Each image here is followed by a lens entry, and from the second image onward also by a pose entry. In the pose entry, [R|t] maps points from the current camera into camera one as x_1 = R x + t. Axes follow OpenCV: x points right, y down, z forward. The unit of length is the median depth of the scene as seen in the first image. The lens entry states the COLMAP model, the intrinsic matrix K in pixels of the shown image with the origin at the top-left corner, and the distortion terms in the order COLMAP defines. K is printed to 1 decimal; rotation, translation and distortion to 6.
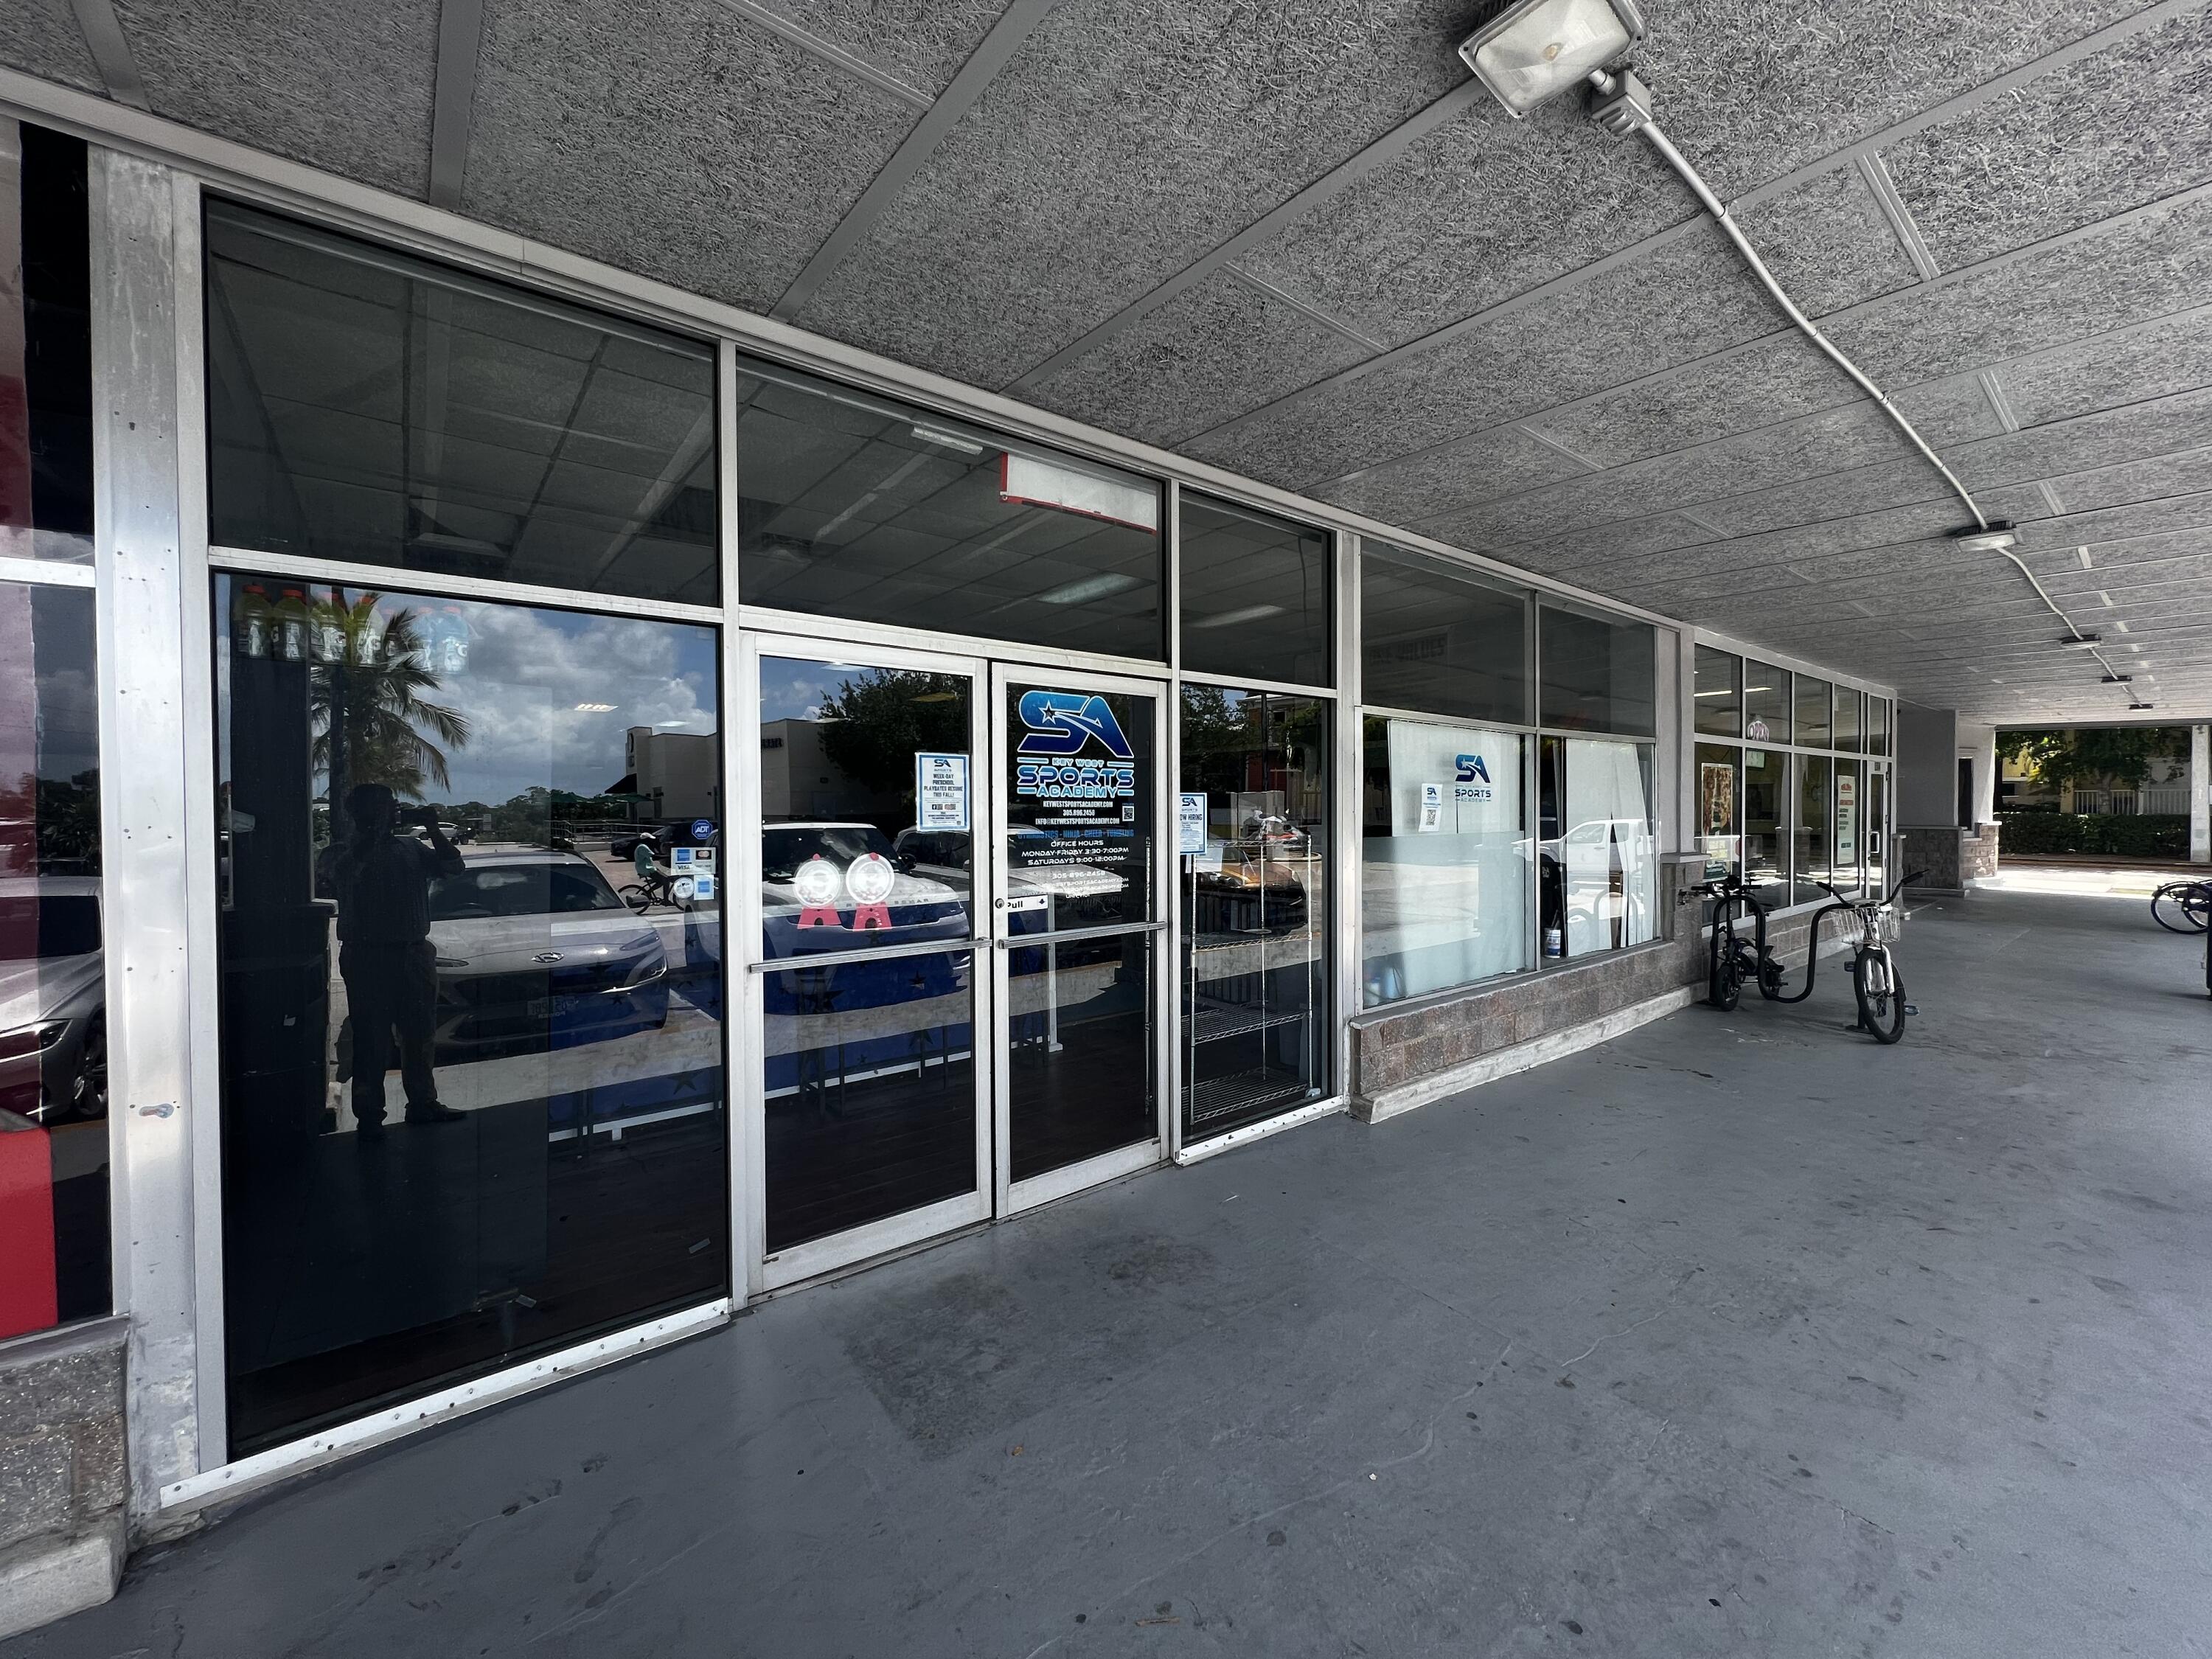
lens RADIAL K [[884.4, 0, 1109.4], [0, 884.4, 819.5], [0, 0, 1]] dist [0.001180, -0.000045]
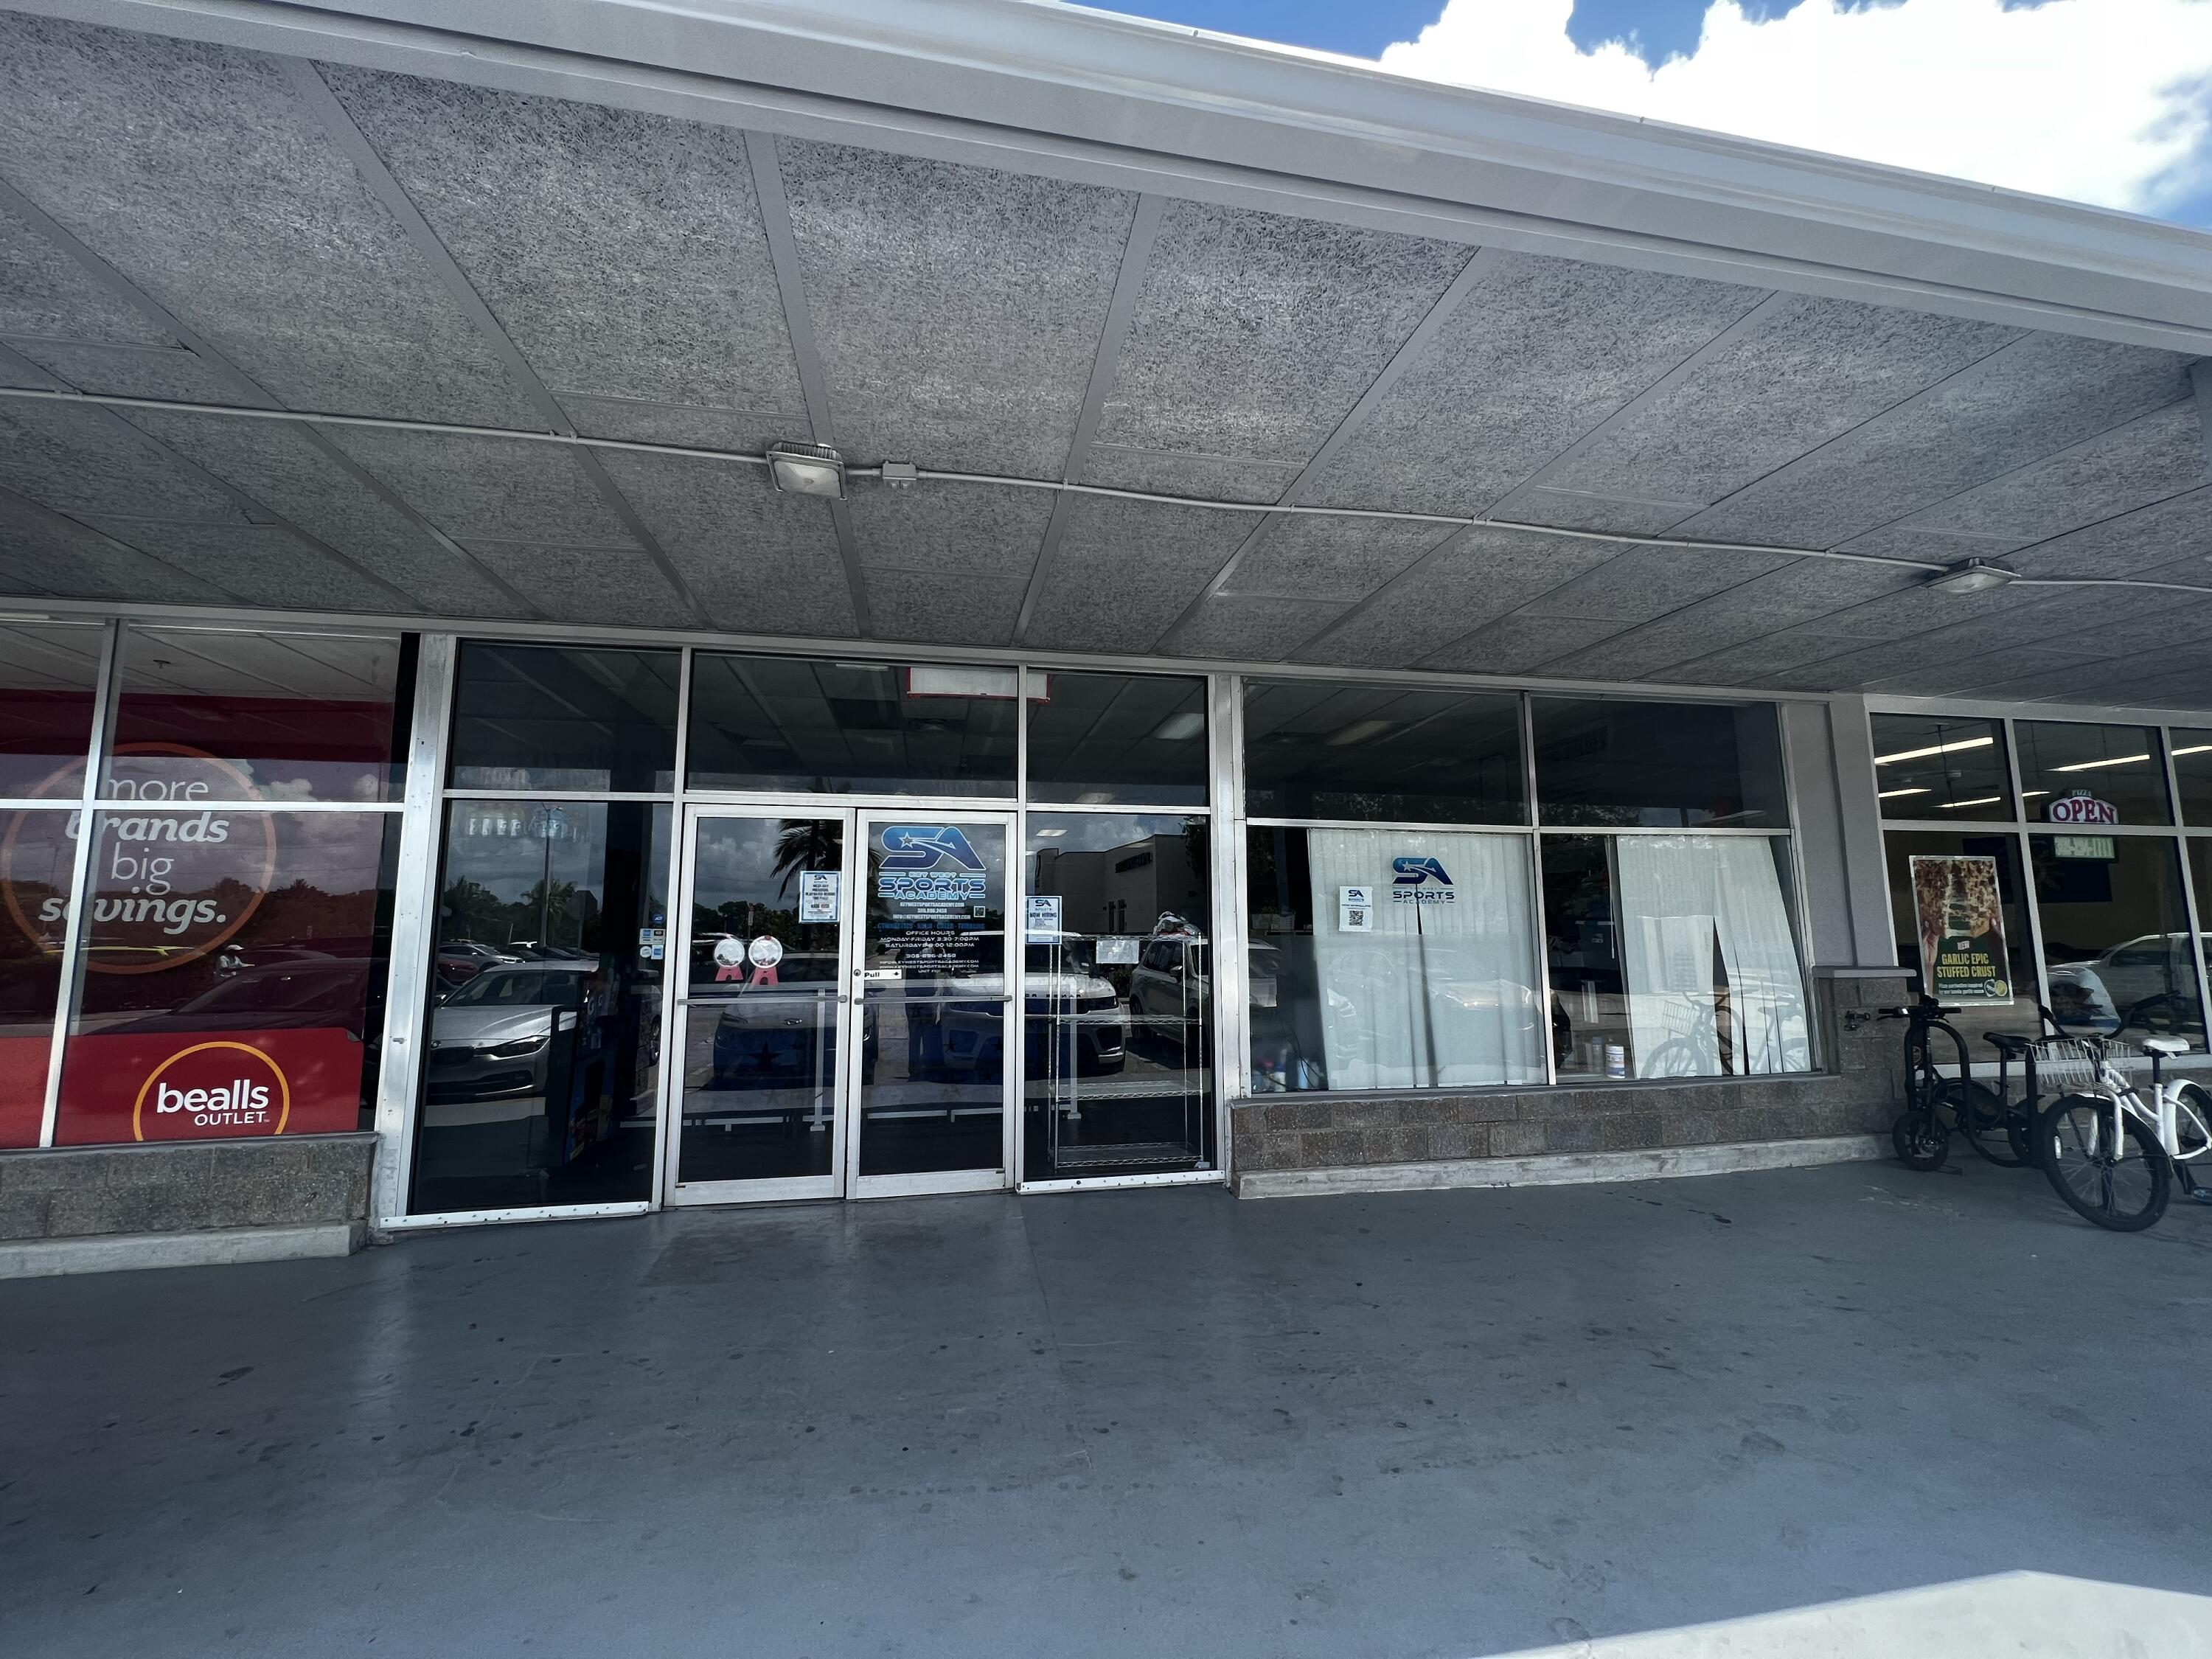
lens RADIAL K [[878.8, 0, 1096.7], [0, 878.8, 824.6], [0, 0, 1]] dist [-0.000250, 0.000513]
pose [[0.887327, -0.053642, -0.458010, 0.817921], [-0.006275, 0.991715, -0.128307, 0.032792], [0.461098, 0.116724, 0.879639, -0.108082]]
